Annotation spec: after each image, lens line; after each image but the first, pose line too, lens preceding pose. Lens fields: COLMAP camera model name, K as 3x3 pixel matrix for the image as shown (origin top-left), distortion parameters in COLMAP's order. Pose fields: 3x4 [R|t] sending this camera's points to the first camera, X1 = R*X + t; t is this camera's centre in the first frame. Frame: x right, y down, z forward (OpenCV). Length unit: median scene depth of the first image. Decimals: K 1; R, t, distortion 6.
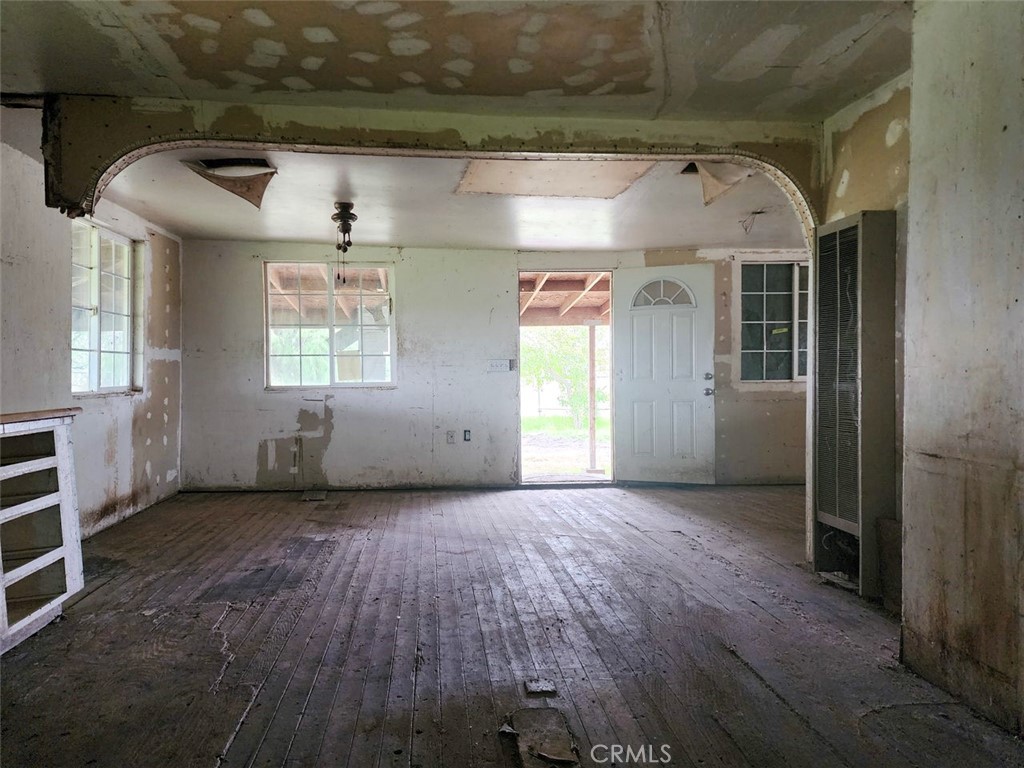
lens RADIAL K [[715.7, 0, 512.7], [0, 715.7, 385.1], [0, 0, 1]] dist [0.010453, -0.011324]
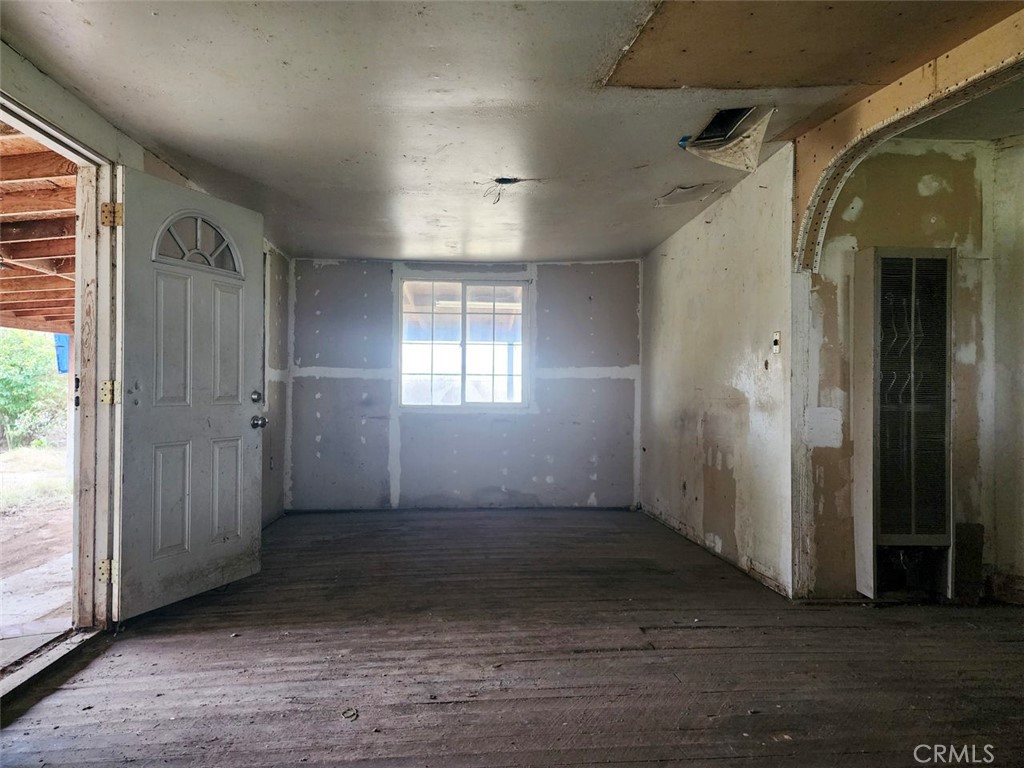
lens RADIAL K [[715.7, 0, 466.2], [0, 715.7, 379.1], [0, 0, 1]] dist [0.010453, -0.011324]
pose [[0.073608, 0.028591, 0.996877, -0.606677], [0.011783, 0.999494, -0.029536, -0.015541], [-0.997218, 0.013921, 0.073234, 1.516135]]
